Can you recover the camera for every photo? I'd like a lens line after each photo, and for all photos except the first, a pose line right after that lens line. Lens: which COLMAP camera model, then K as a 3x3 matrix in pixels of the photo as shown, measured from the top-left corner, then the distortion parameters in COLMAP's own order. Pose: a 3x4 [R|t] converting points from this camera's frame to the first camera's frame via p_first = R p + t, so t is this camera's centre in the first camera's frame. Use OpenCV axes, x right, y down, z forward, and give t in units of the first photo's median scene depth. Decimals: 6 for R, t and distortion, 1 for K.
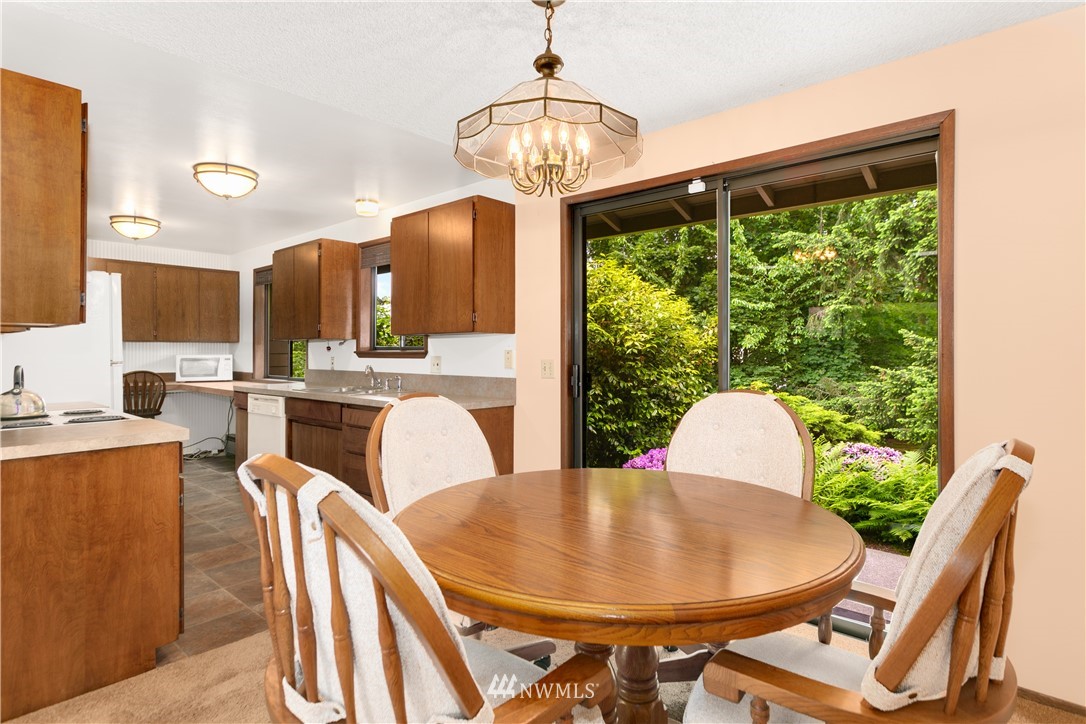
lens RADIAL K [[583.0, 0, 545.5], [0, 583.0, 356.1], [0, 0, 1]] dist [0.002718, 0.000381]
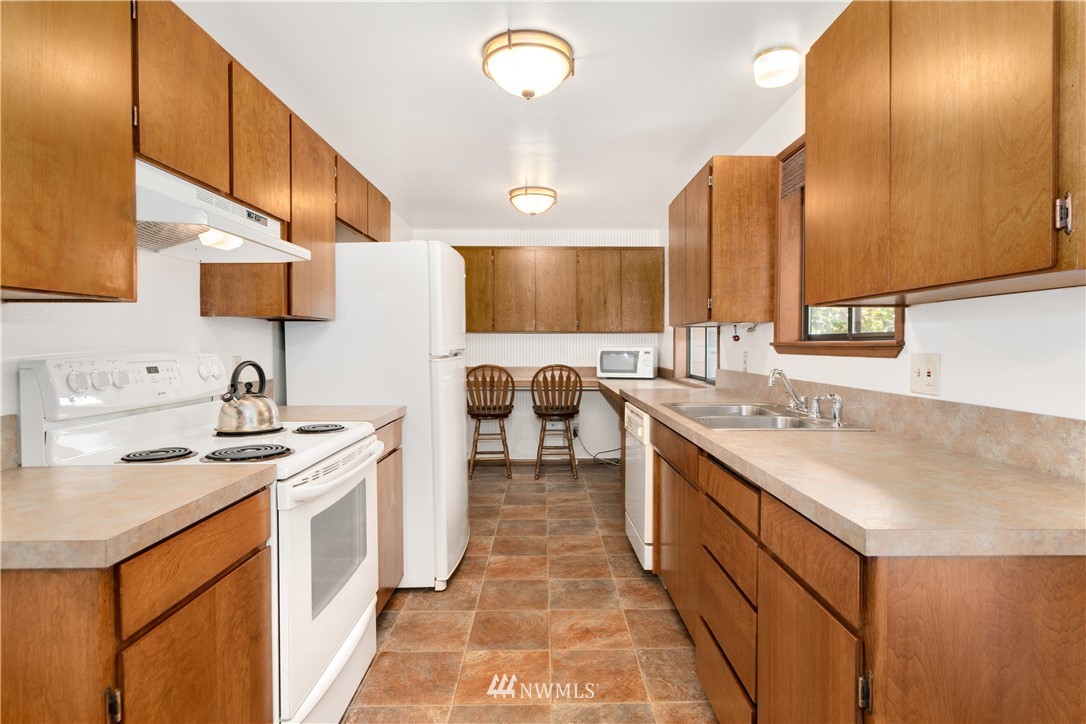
lens RADIAL K [[567.0, 0, 546.8], [0, 567.0, 352.7], [0, 0, 1]] dist [0.003784, -0.000181]
pose [[0.677024, 0.010354, -0.735888, -0.062654], [-0.004277, 0.999940, 0.010134, -0.003002], [0.735949, -0.003713, 0.677027, 0.456957]]
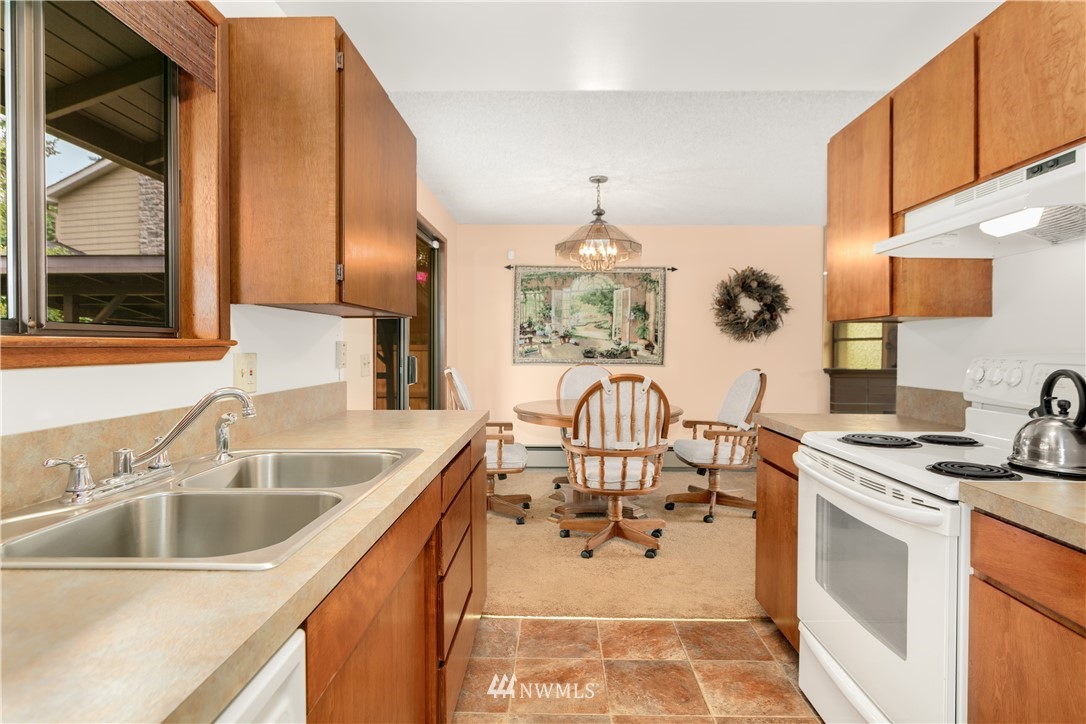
lens RADIAL K [[578.4, 0, 546.8], [0, 578.4, 358.1], [0, 0, 1]] dist [-0.001349, 0.000076]
pose [[-0.665510, -0.013841, 0.746260, -0.562368], [0.002627, 0.999778, 0.020886, -0.004244], [-0.746384, 0.015860, -0.665327, 0.972449]]
